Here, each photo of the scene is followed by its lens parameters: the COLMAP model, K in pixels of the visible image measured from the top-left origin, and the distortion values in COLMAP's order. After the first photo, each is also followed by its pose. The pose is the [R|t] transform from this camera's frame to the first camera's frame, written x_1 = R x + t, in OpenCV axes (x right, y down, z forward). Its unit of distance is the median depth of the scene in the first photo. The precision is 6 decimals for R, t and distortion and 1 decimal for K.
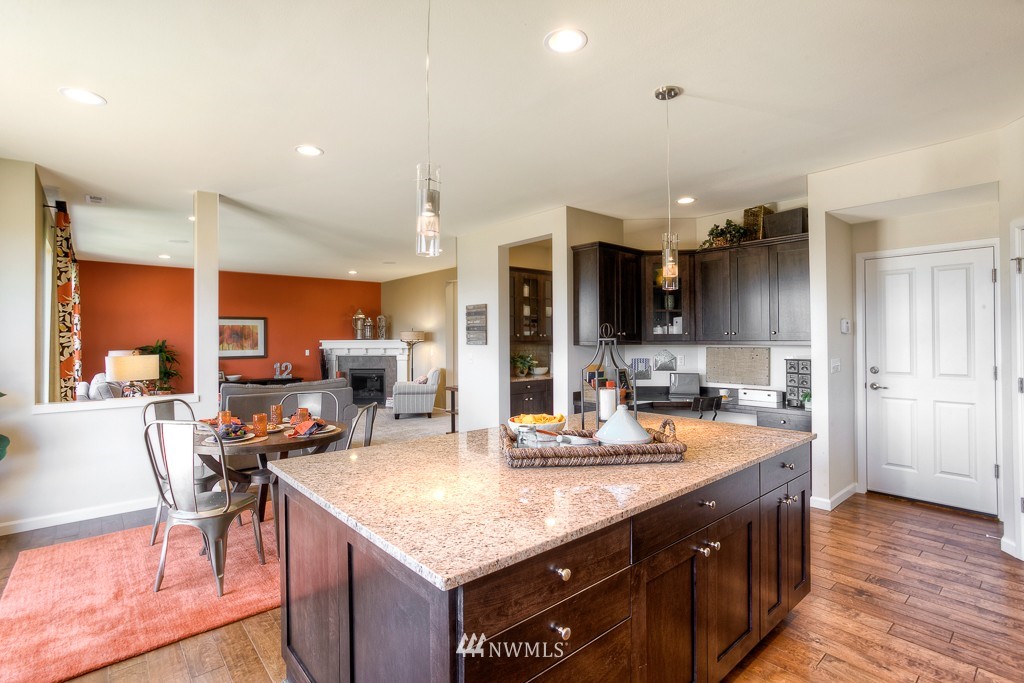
lens RADIAL K [[487.7, 0, 516.2], [0, 487.7, 336.0], [0, 0, 1]] dist [-0.001216, 0.000453]
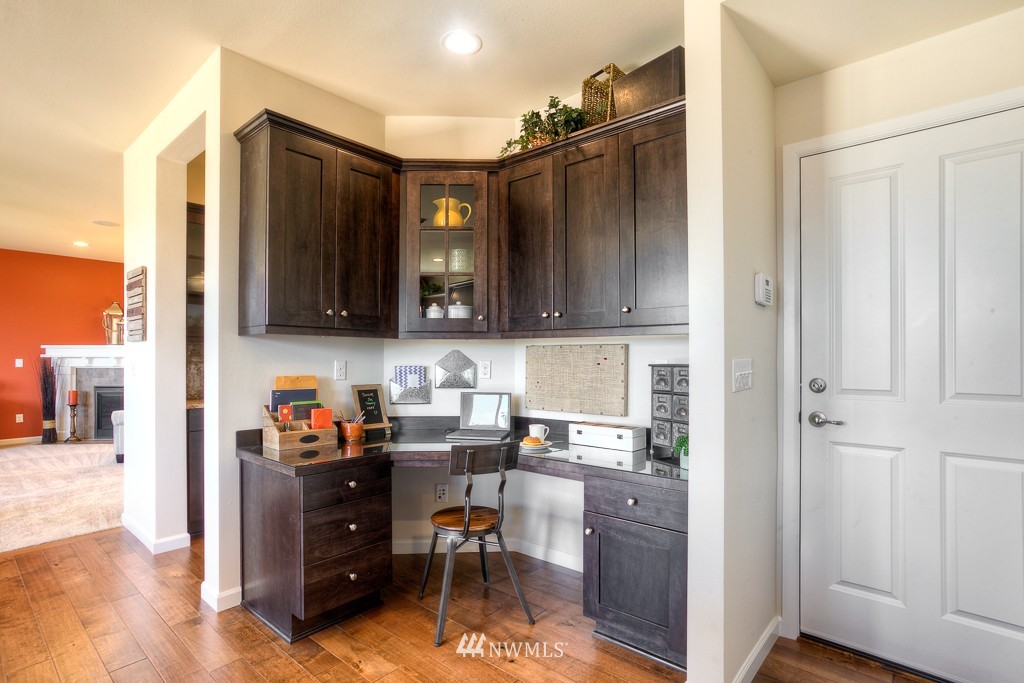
lens RADIAL K [[483.7, 0, 510.8], [0, 483.7, 354.7], [0, 0, 1]] dist [-0.011305, 0.000403]
pose [[0.991519, 0.006526, 0.129799, 0.323940], [-0.006580, 0.999978, -0.000016, 0.036099], [-0.129796, -0.000839, 0.991540, 0.493104]]
